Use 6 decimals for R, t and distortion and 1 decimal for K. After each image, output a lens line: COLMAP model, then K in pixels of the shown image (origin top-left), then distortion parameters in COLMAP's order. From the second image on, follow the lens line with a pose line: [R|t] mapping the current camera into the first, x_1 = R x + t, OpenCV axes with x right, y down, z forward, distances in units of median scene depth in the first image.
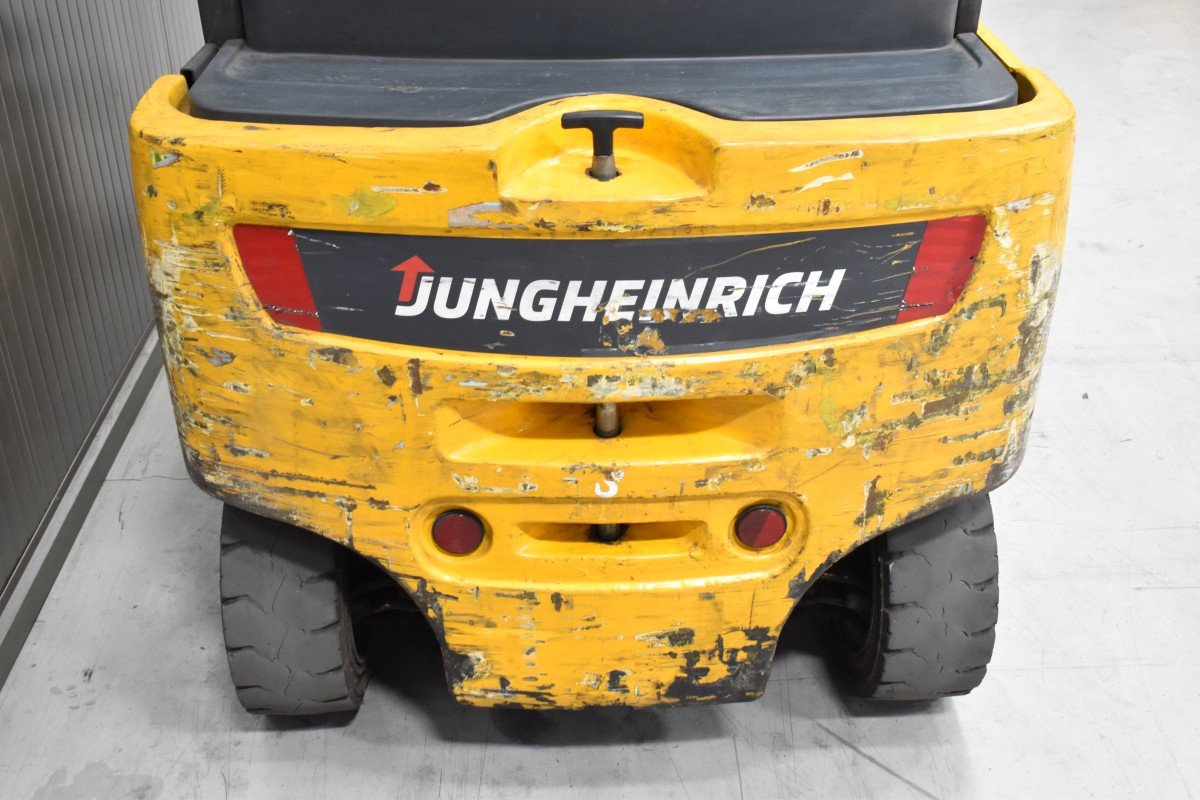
lens RADIAL K [[1312.7, 0, 600.0], [0, 1312.7, 400.0], [0, 0, 1]] dist [-0.065496, 0.002563]
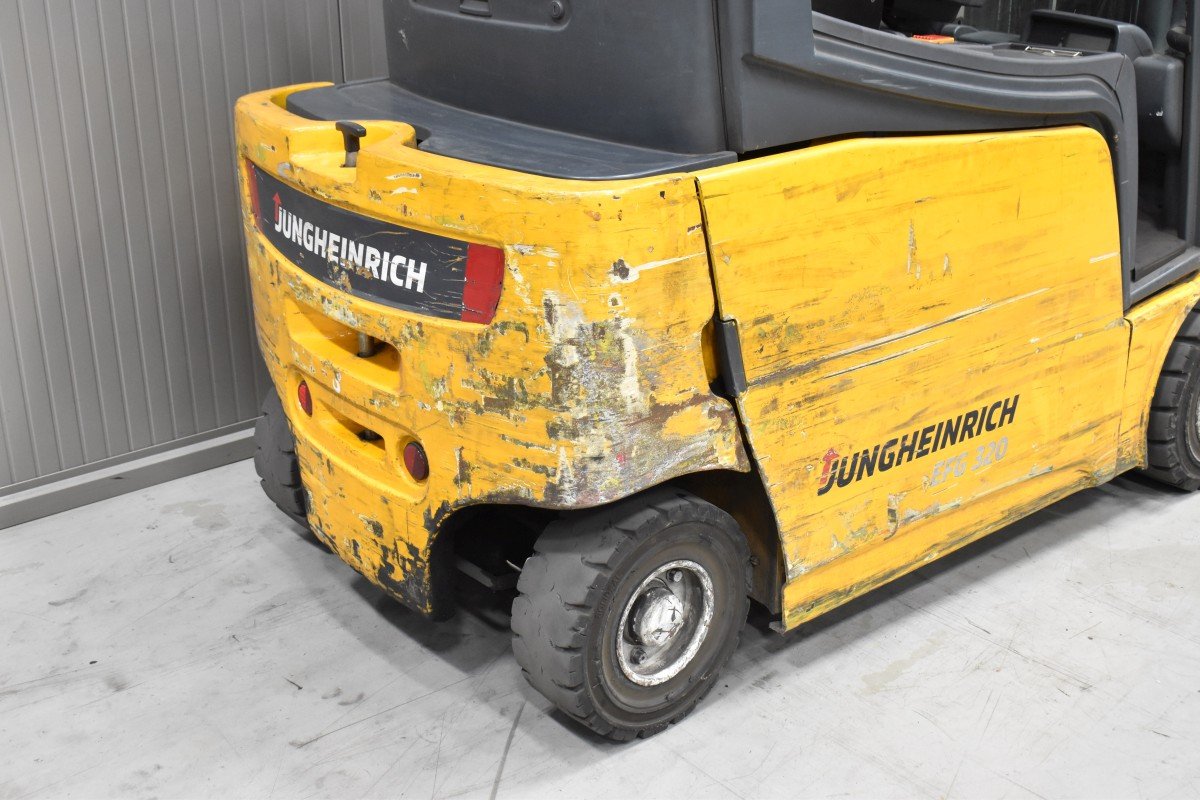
lens RADIAL K [[1463.3, 0, 600.0], [0, 1463.3, 400.0], [0, 0, 1]] dist [-0.062196, 0.005504]
pose [[0.608997, 0.292531, -0.737257, 1.424301], [-0.400750, 0.915619, 0.032270, -0.088796], [0.684486, 0.275804, 0.674841, 0.127931]]
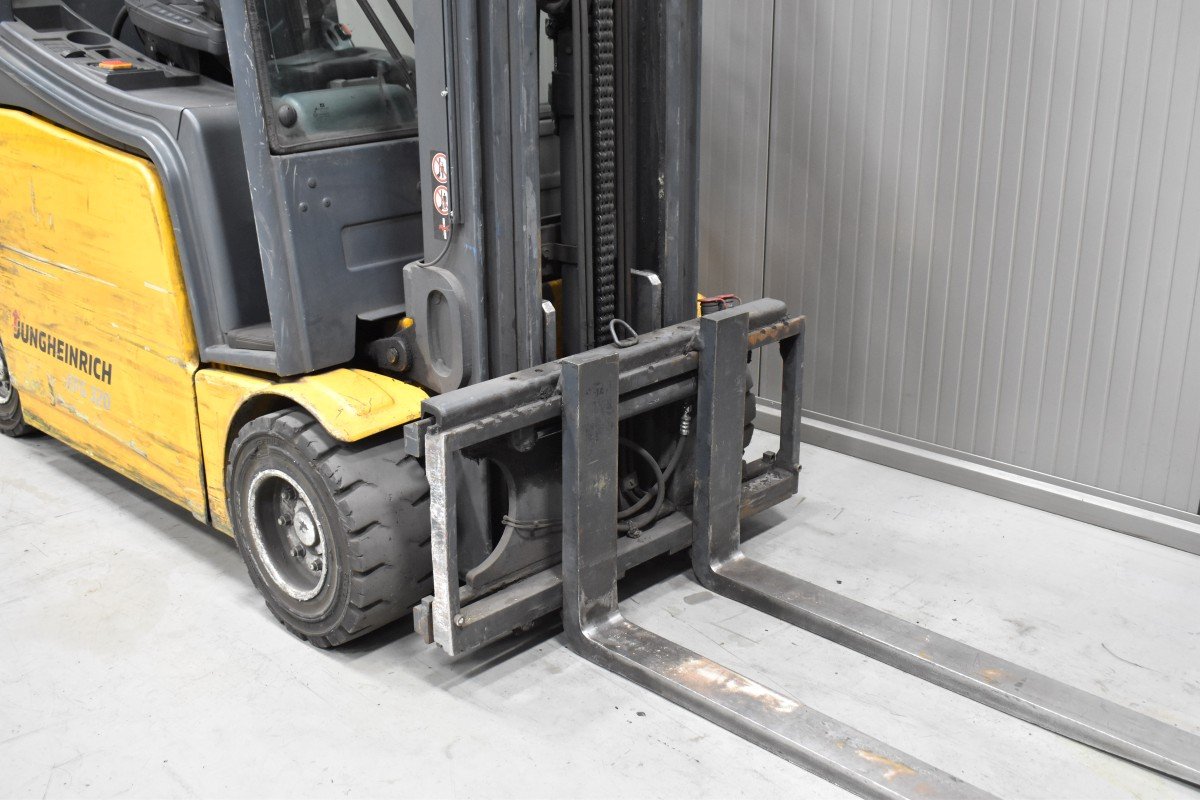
lens RADIAL K [[1312.7, 0, 600.0], [0, 1312.7, 400.0], [0, 0, 1]] dist [-0.065496, 0.002563]
pose [[-0.704127, 0.238766, -0.668727, 1.198462], [-0.359290, 0.692514, 0.625568, -1.807200], [0.612467, 0.680746, -0.401832, 3.166675]]
